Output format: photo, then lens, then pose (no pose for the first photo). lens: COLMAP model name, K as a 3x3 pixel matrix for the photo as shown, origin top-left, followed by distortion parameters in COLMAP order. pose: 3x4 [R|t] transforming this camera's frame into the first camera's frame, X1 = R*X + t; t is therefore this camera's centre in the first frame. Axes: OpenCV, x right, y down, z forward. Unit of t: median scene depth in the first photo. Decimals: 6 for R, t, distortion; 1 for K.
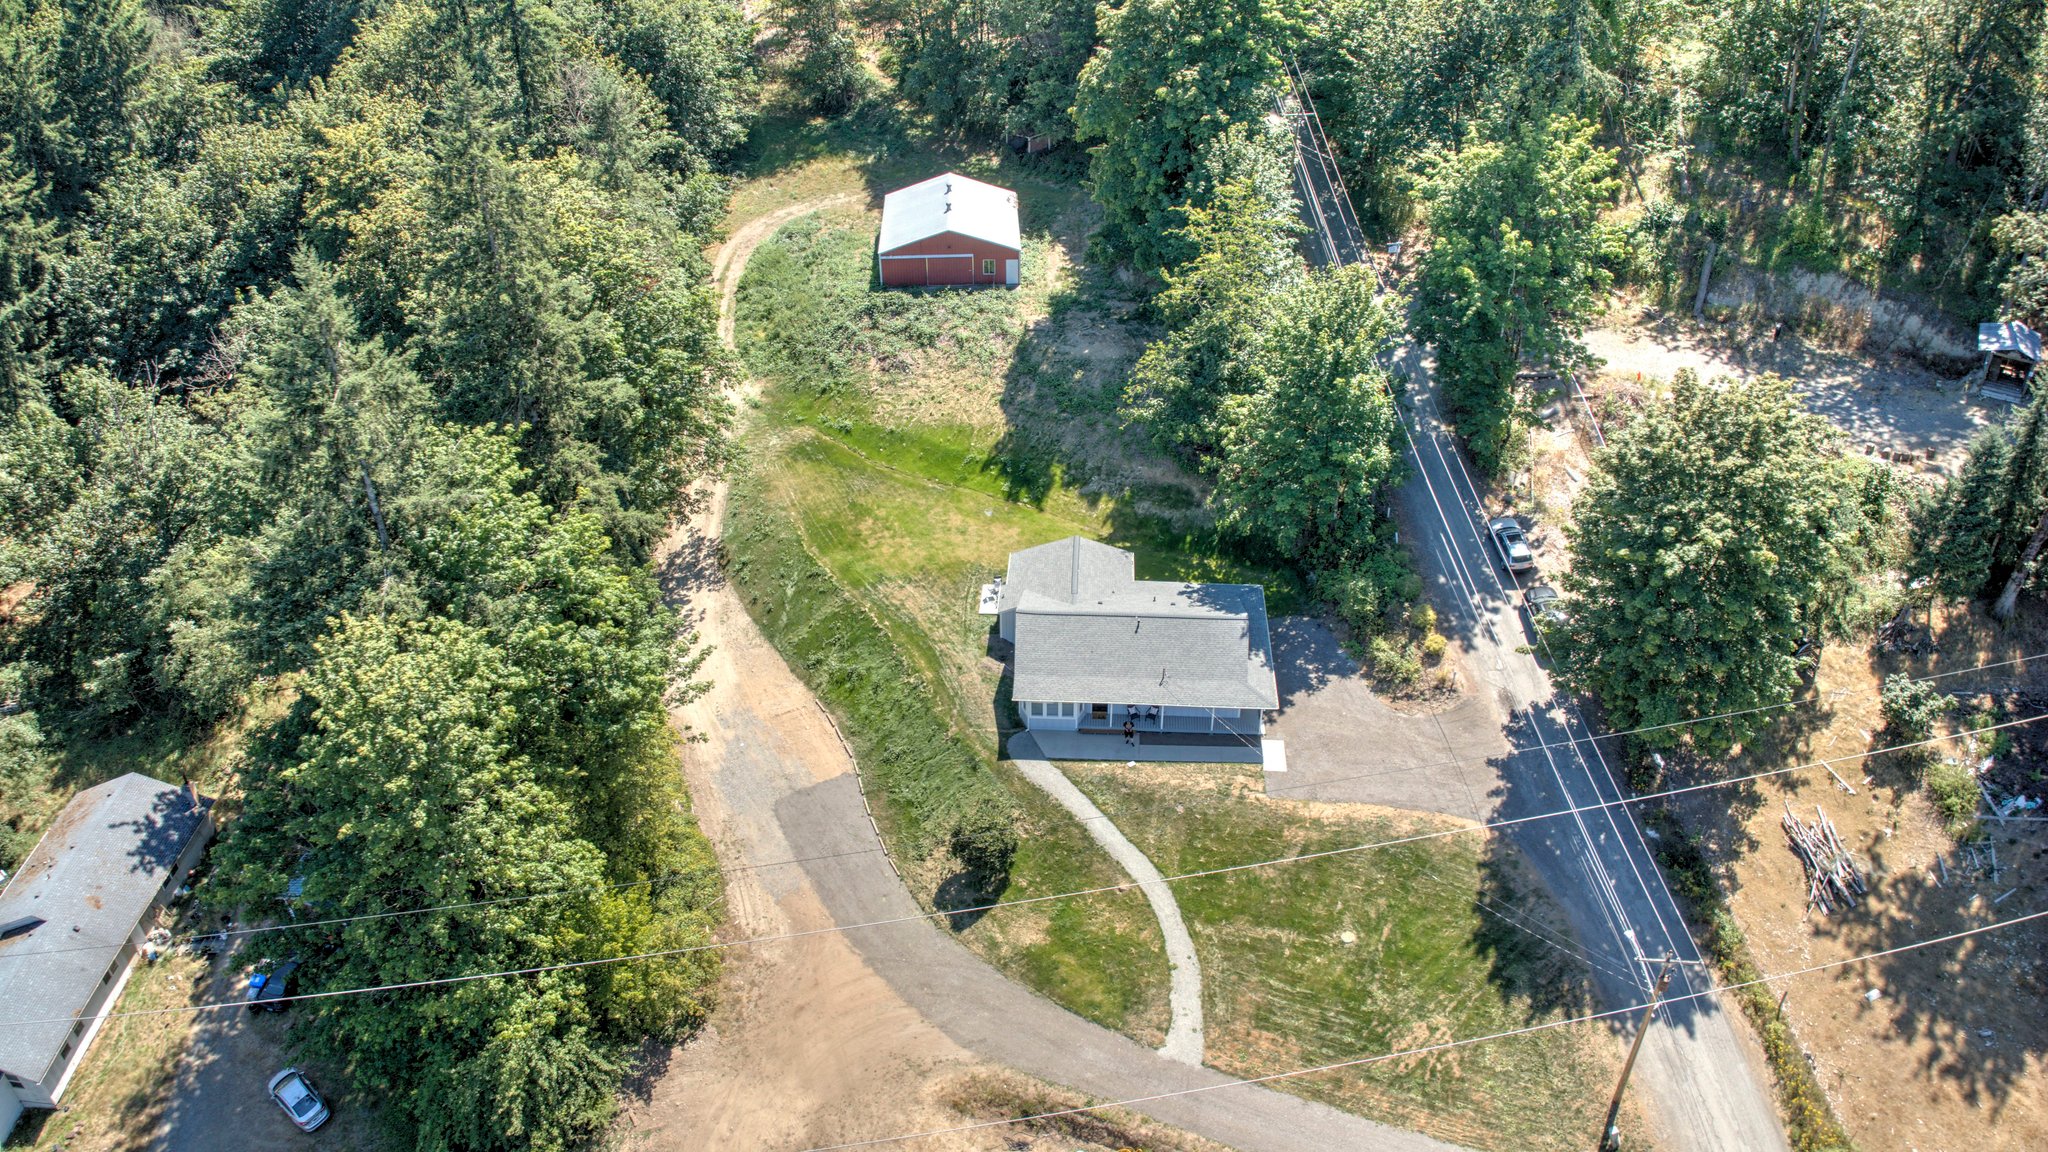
lens RADIAL K [[1441.0, 0, 1035.7], [0, 1441.0, 582.8], [0, 0, 1]] dist [-0.103243, -0.010372]
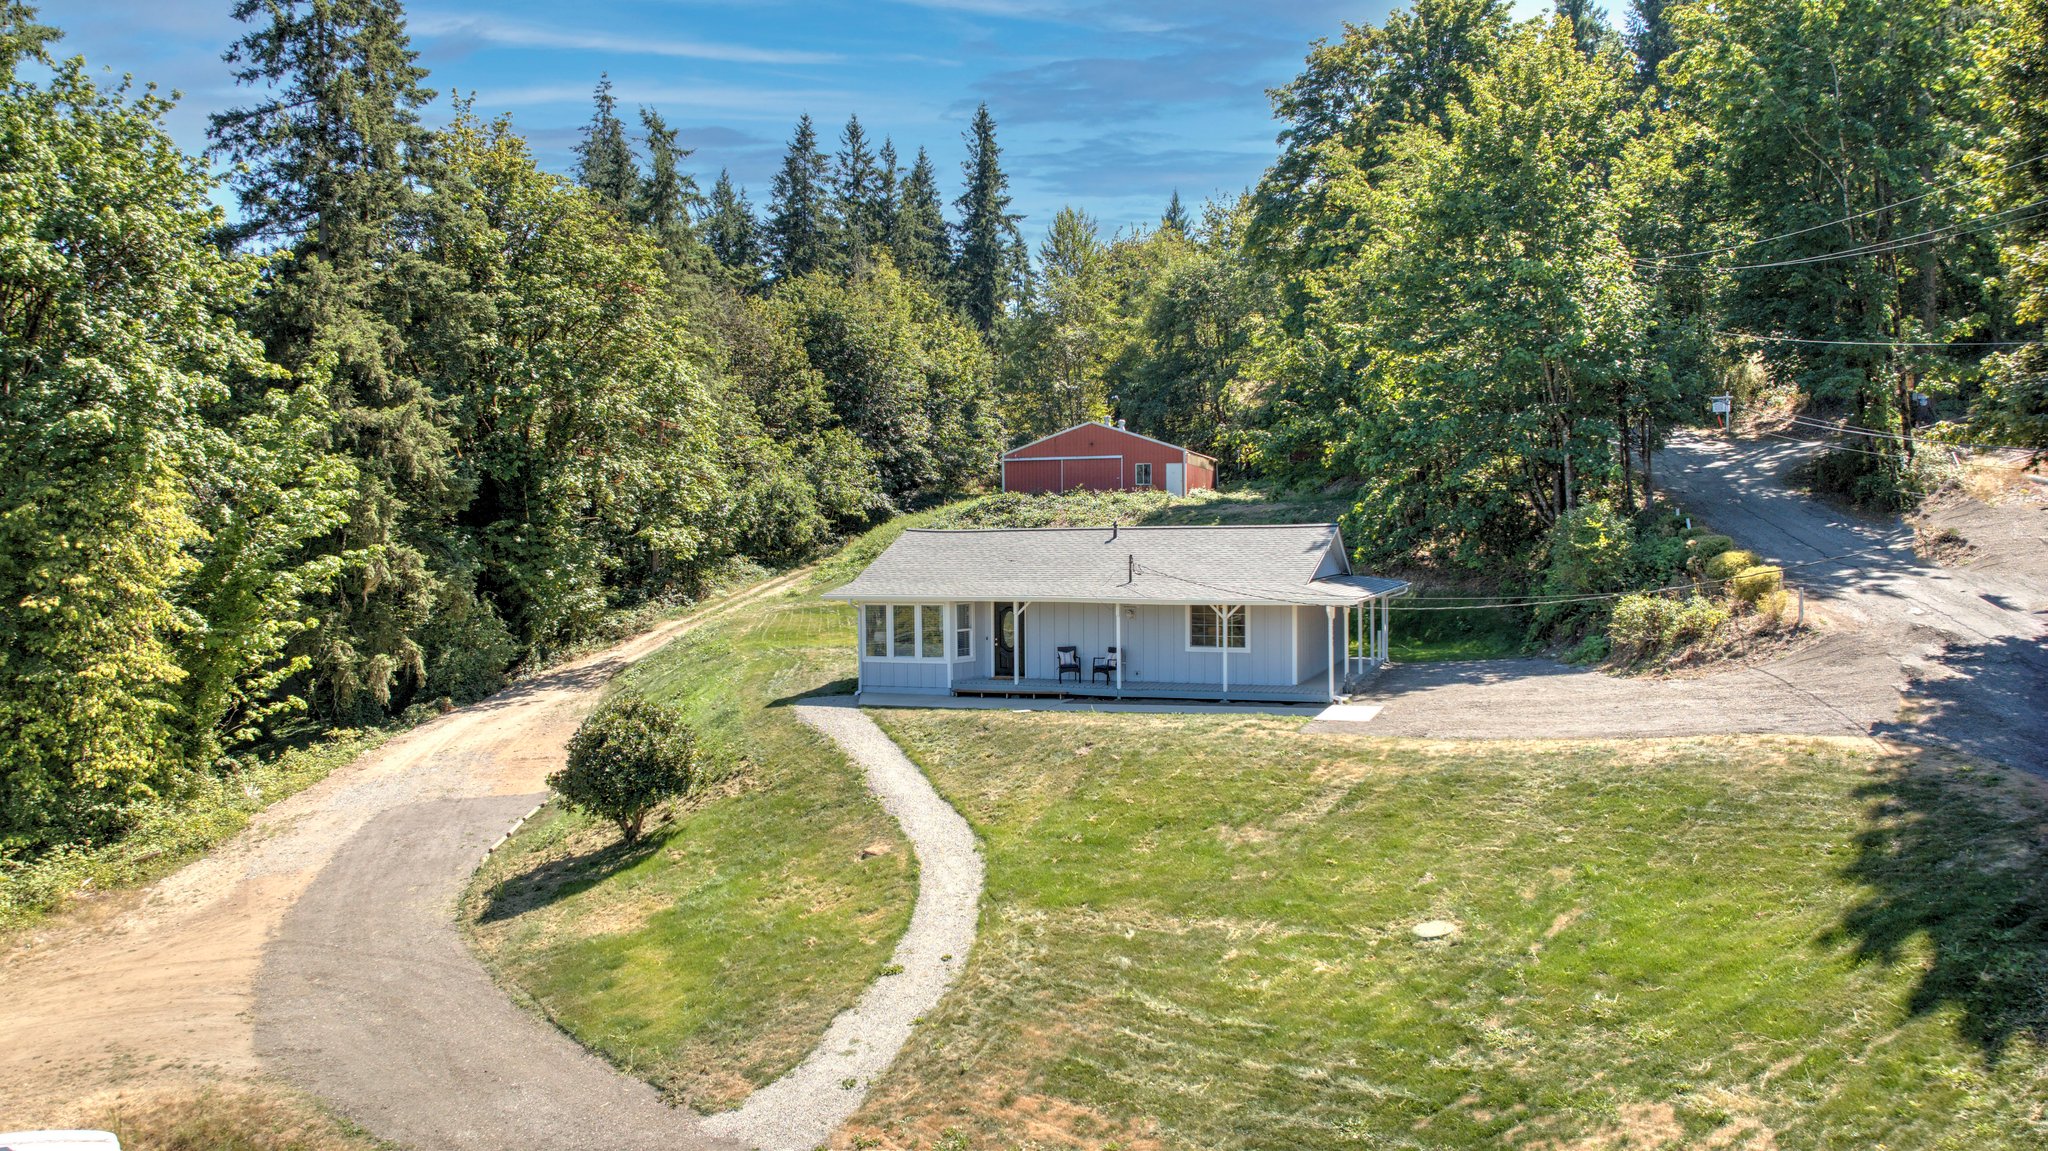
lens RADIAL K [[1441.0, 0, 1035.7], [0, 1441.0, 582.3], [0, 0, 1]] dist [-0.103243, -0.010372]
pose [[0.952555, 0.004290, -0.304337, 0.147215], [-0.169092, 0.838859, -0.517420, 0.230057], [0.253076, 0.544332, 0.799785, 0.439911]]
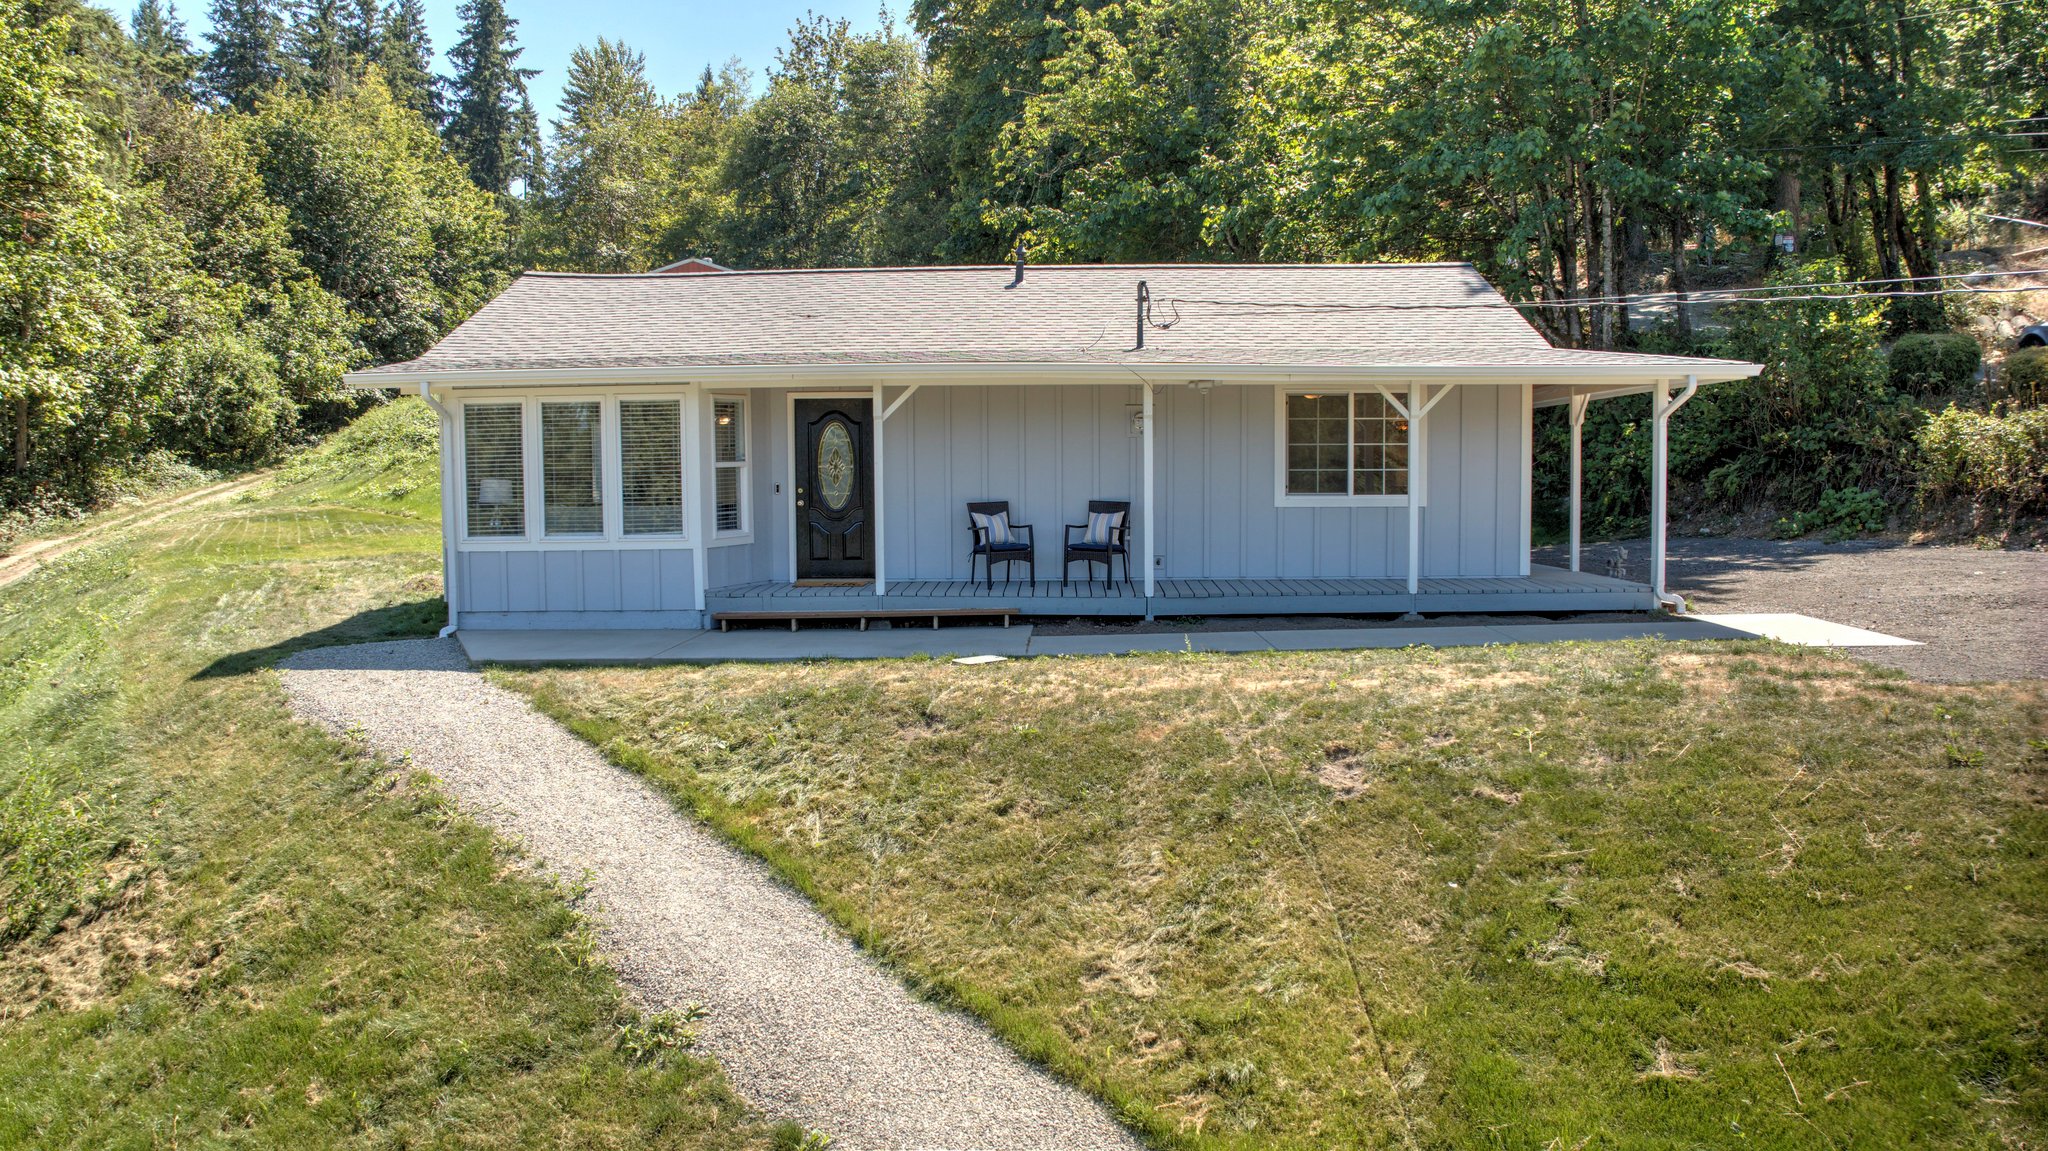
lens RADIAL K [[1441.0, 0, 1035.7], [0, 1441.0, 582.3], [0, 0, 1]] dist [-0.103243, -0.010372]
pose [[0.999098, -0.007851, 0.041726, 0.046975], [0.028059, 0.859650, -0.510112, 0.142486], [-0.031865, 0.510823, 0.859095, 0.608678]]
